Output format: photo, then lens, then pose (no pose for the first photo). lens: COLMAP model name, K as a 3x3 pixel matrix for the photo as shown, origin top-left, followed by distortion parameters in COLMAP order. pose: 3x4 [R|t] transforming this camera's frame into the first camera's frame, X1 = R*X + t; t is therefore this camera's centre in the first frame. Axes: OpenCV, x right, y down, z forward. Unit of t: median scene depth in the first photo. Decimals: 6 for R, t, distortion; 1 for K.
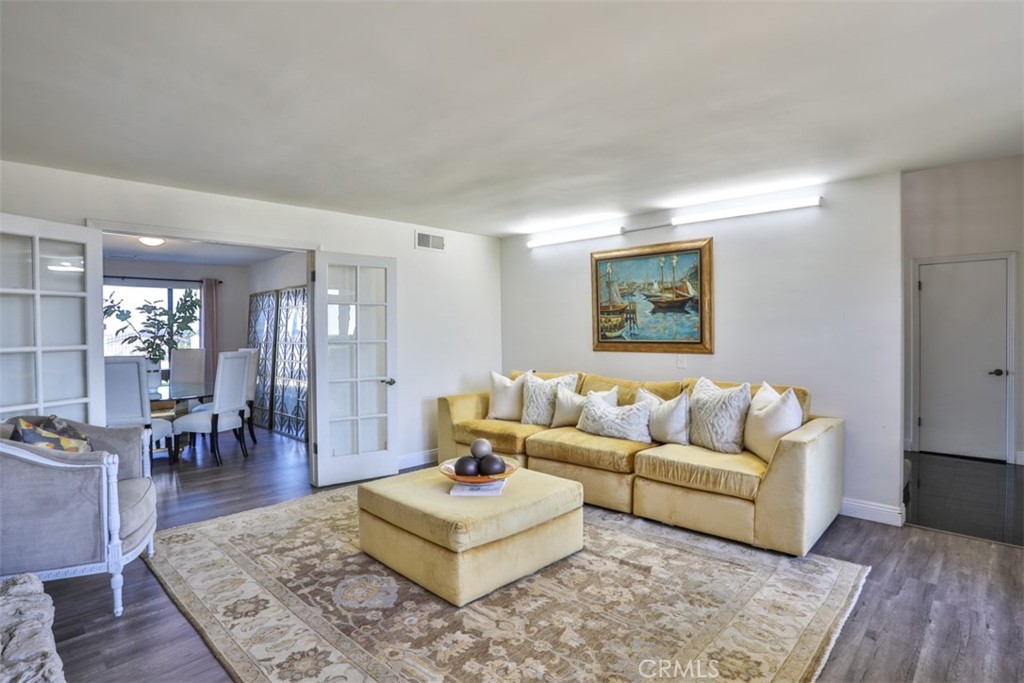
lens RADIAL K [[525.9, 0, 505.8], [0, 525.9, 339.3], [0, 0, 1]] dist [-0.069270, 0.026807]
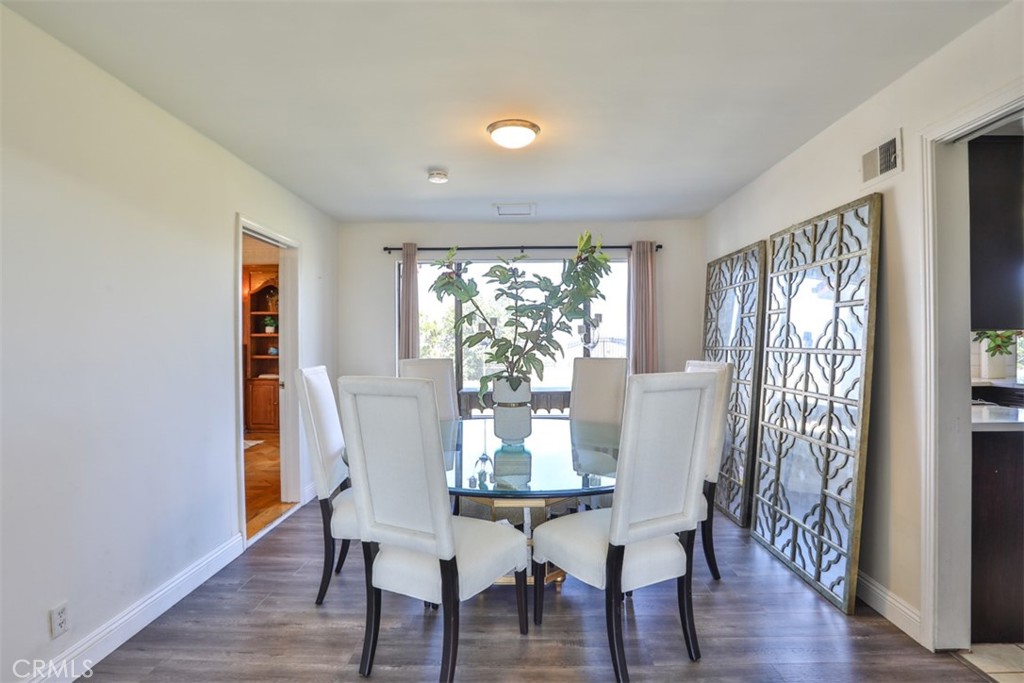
lens RADIAL K [[525.9, 0, 505.5], [0, 525.9, 346.7], [0, 0, 1]] dist [-0.069270, 0.026807]
pose [[0.682624, 0.008459, -0.730721, -0.406282], [-0.009468, 0.999951, 0.002731, 0.008124], [0.730709, 0.005054, 0.682671, 0.800755]]
